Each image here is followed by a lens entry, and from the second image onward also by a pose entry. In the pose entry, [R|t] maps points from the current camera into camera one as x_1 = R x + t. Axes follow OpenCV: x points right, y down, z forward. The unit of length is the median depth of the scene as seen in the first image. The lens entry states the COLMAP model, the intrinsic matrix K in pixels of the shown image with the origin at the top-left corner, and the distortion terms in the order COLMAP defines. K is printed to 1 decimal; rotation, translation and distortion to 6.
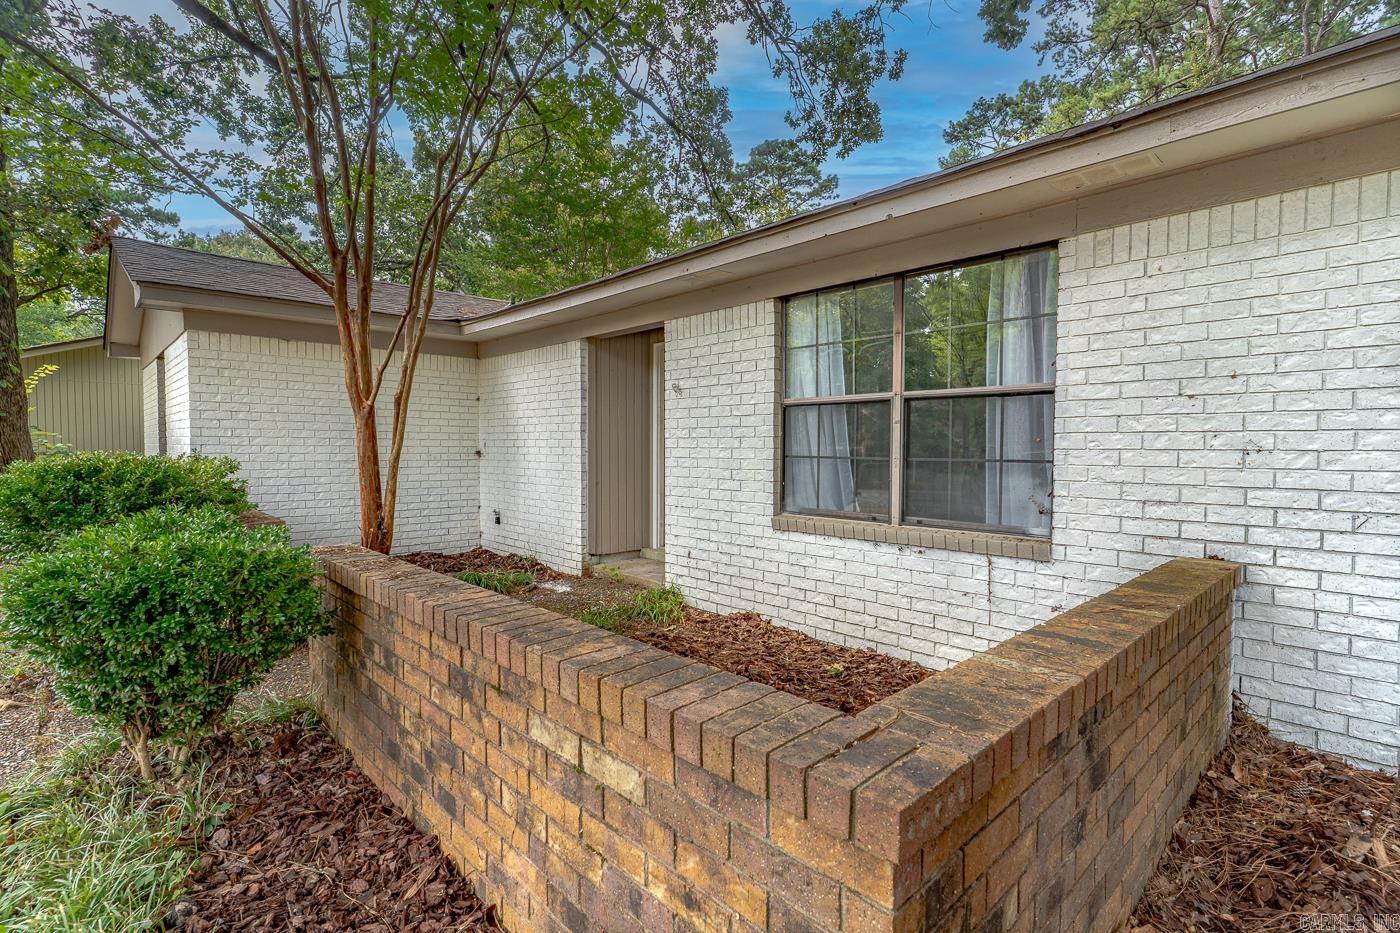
lens RADIAL K [[652.4, 0, 700.3], [0, 652.4, 475.6], [0, 0, 1]] dist [-0.001709, 0.000093]
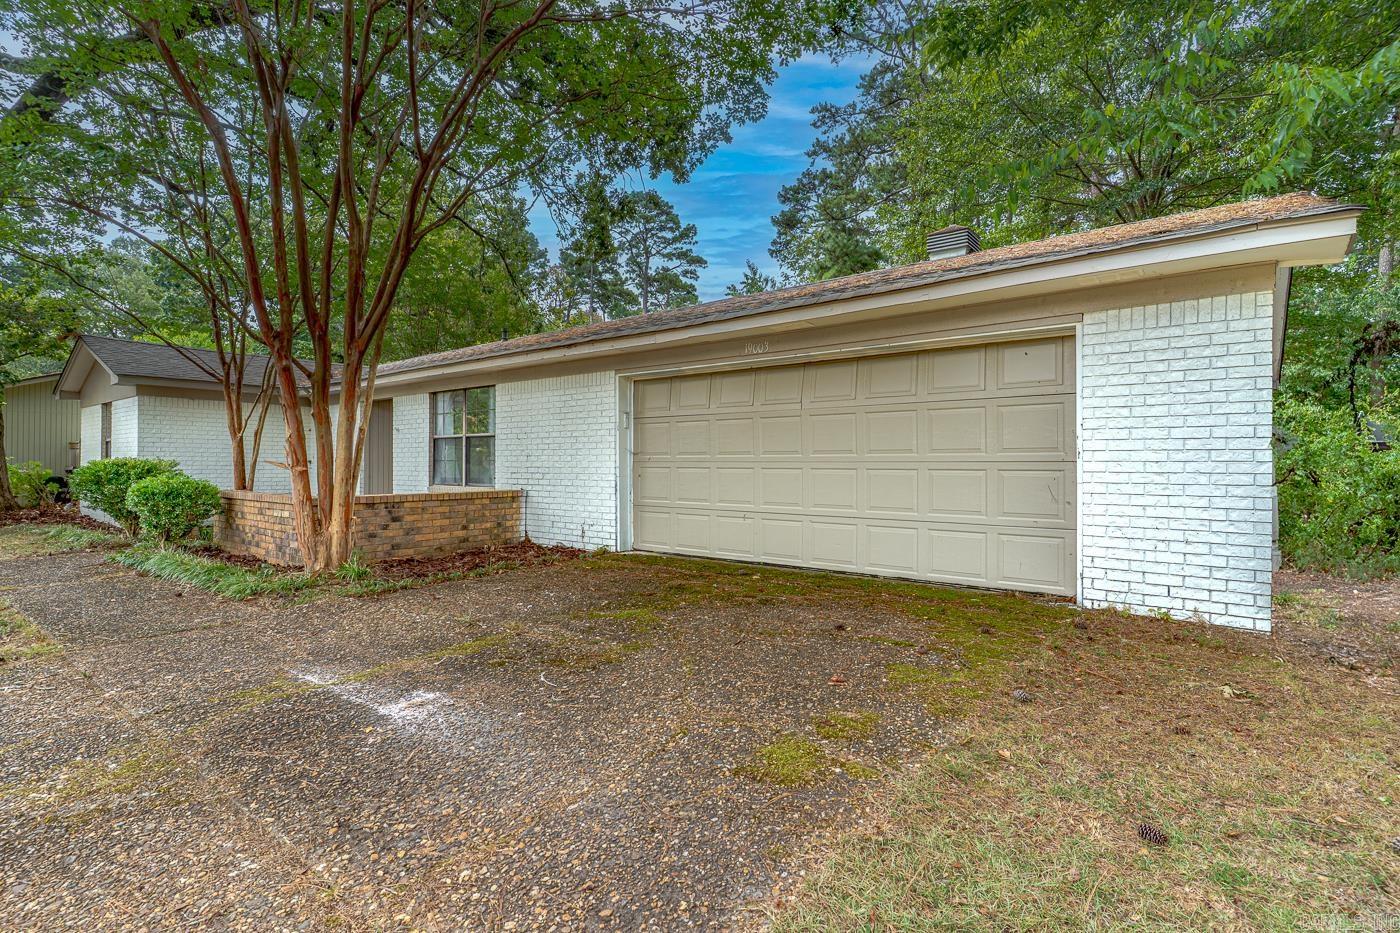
lens RADIAL K [[667.5, 0, 696.7], [0, 667.5, 464.6], [0, 0, 1]] dist [0.000854, 0.000190]
pose [[0.992054, 0.000878, 0.125812, 0.606805], [0.004957, 0.998927, -0.046055, 0.078563], [-0.125717, 0.046313, 0.990984, -1.169584]]
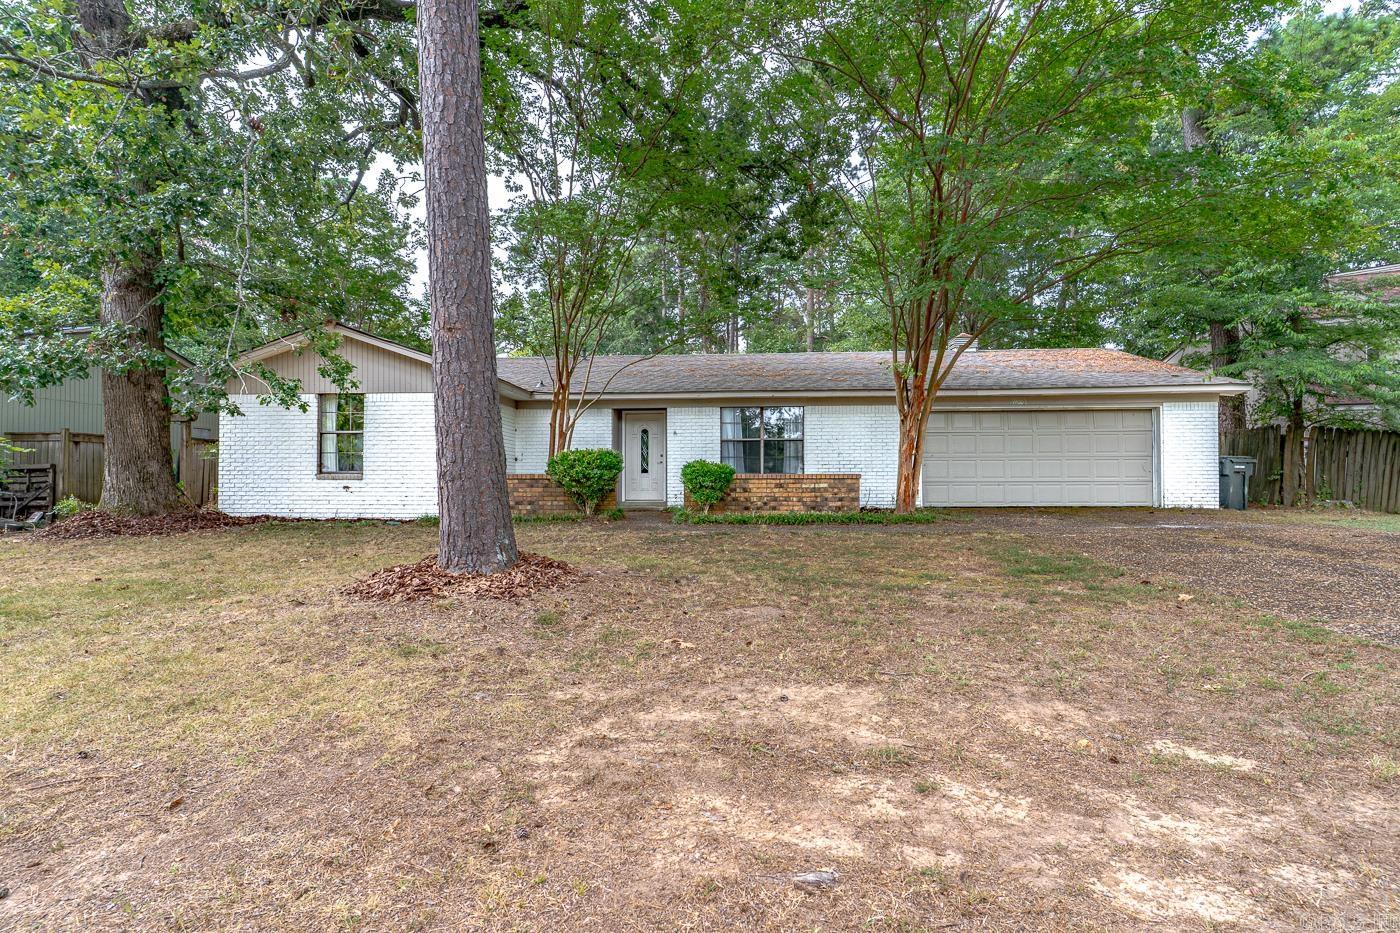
lens RADIAL K [[695.3, 0, 700.0], [0, 695.3, 466.5], [0, 0, 1]] dist [0.000295, 0.000612]
pose [[0.746453, -0.000500, 0.665438, -1.749587], [0.035926, 0.998572, -0.039549, 0.115483], [-0.664468, 0.053428, 0.745405, -1.133370]]
